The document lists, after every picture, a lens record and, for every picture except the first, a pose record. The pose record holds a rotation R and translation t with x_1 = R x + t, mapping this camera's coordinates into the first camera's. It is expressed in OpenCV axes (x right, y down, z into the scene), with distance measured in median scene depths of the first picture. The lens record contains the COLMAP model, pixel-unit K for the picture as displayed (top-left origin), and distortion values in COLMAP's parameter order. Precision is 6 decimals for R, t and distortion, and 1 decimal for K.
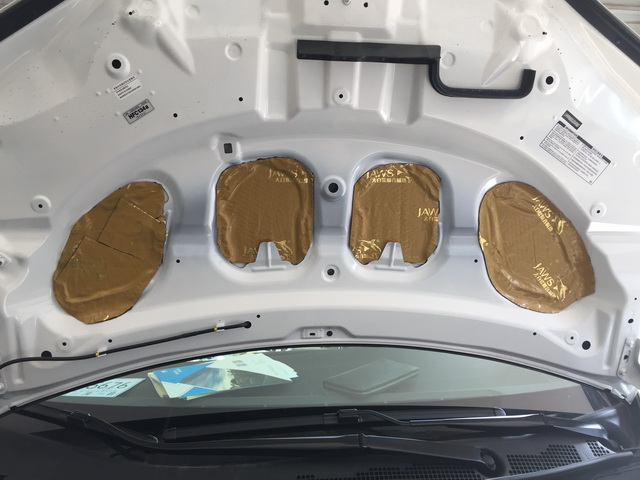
lens RADIAL K [[542.6, 0, 322.0], [0, 542.6, 244.7], [0, 0, 1]] dist [0.078598, -0.107862]
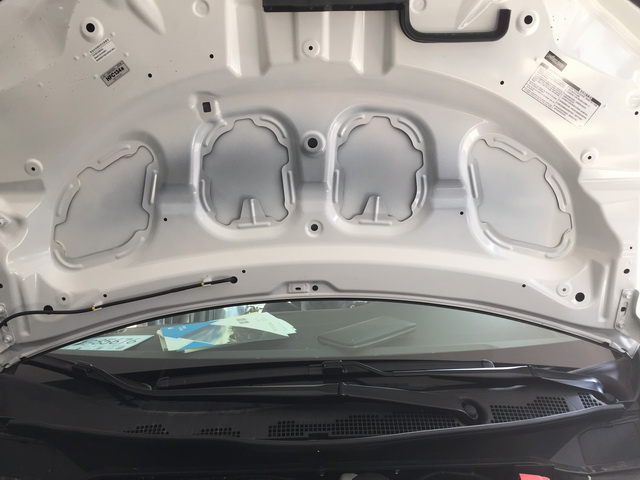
lens RADIAL K [[542.6, 0, 315.2], [0, 542.6, 241.8], [0, 0, 1]] dist [0.078598, -0.107862]
pose [[0.994931, -0.019450, -0.098661, 0.124503], [0.024075, 0.998656, 0.045904, 0.032524], [0.097635, -0.048047, 0.994062, -0.007750]]
